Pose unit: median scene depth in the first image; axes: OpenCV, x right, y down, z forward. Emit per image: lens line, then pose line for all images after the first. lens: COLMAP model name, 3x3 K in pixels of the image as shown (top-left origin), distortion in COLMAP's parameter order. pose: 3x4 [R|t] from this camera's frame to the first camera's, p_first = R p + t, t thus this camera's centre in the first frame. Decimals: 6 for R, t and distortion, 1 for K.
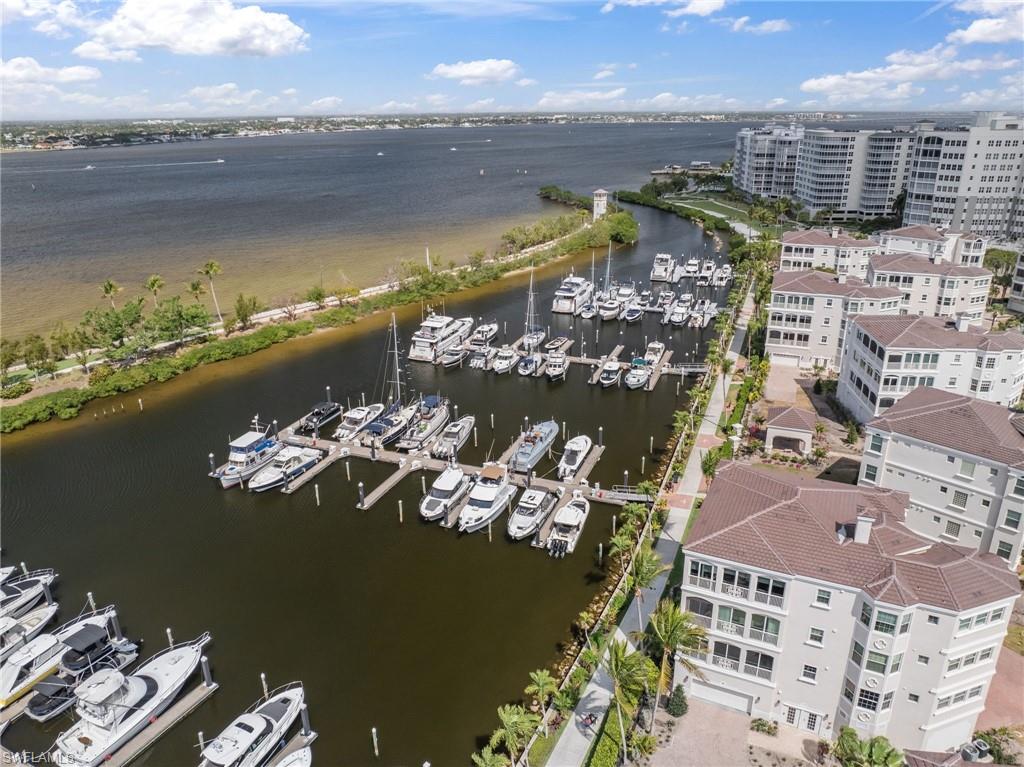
lens RADIAL K [[718.6, 0, 513.5], [0, 718.6, 379.5], [0, 0, 1]] dist [-0.030313, -0.004087]
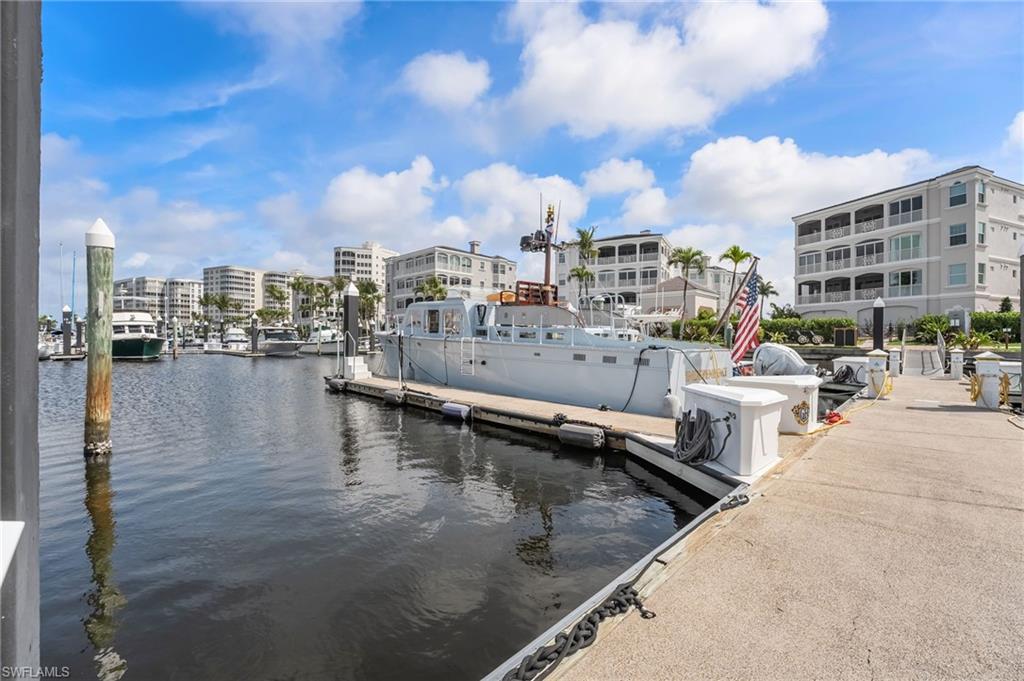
lens RADIAL K [[423.4, 0, 517.0], [0, 423.4, 337.8], [0, 0, 1]] dist [-0.017942, 0.000059]
pose [[0.403016, 0.012768, 0.915104, -0.040084], [0.312713, 0.937800, -0.150806, 0.052596], [-0.860110, 0.346942, 0.373956, 0.468753]]
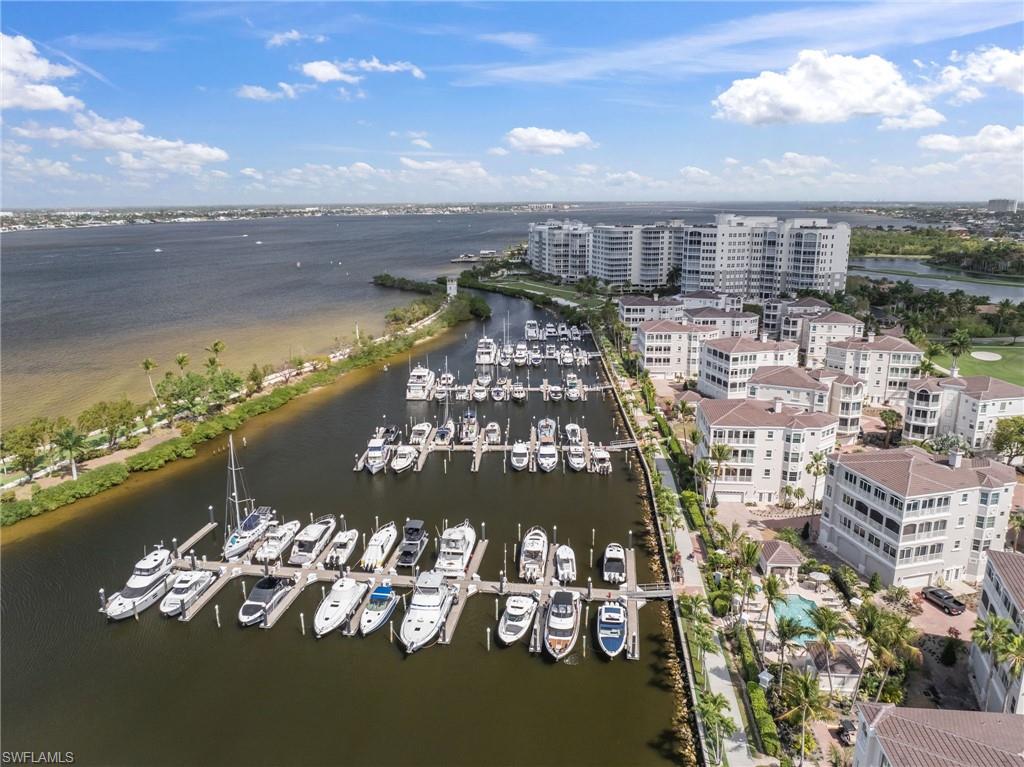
lens RADIAL K [[718.6, 0, 513.5], [0, 718.6, 379.5], [0, 0, 1]] dist [-0.030313, -0.004087]
pose [[0.942019, -0.077955, 0.326380, -0.275902], [0.115647, 0.988474, -0.097693, 0.062812], [-0.315002, 0.129774, 0.940177, -0.241851]]
